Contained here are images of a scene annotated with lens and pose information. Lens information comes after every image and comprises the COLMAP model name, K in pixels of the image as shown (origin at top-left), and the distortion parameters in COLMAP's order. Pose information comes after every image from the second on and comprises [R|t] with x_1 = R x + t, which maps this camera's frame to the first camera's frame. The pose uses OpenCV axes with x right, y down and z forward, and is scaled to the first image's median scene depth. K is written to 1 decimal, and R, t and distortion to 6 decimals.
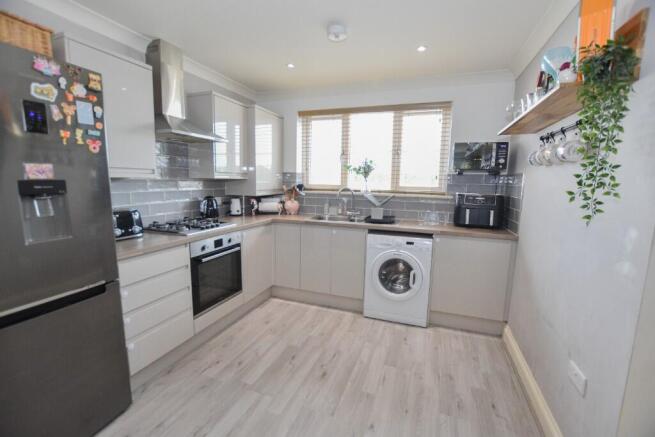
lens RADIAL K [[292.3, 0, 328.9], [0, 292.3, 218.2], [0, 0, 1]] dist [-0.020613, -0.000156]
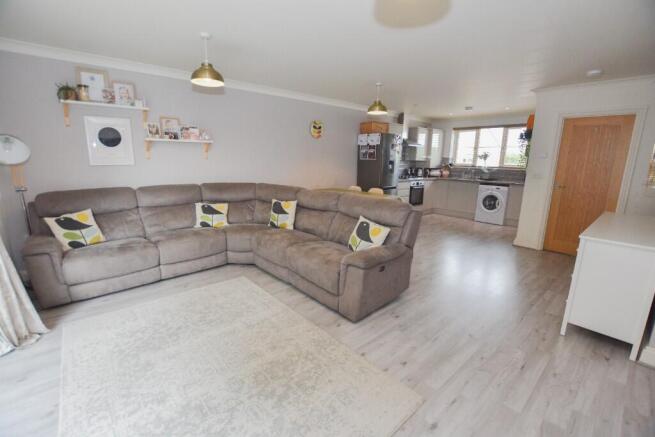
lens RADIAL K [[292.3, 0, 327.8], [0, 292.3, 219.8], [0, 0, 1]] dist [-0.020613, -0.000156]
pose [[0.884125, 0.098444, -0.456763, 0.125617], [-0.068804, 0.994326, 0.081123, 0.193628], [0.462157, -0.040296, 0.885882, -1.388311]]
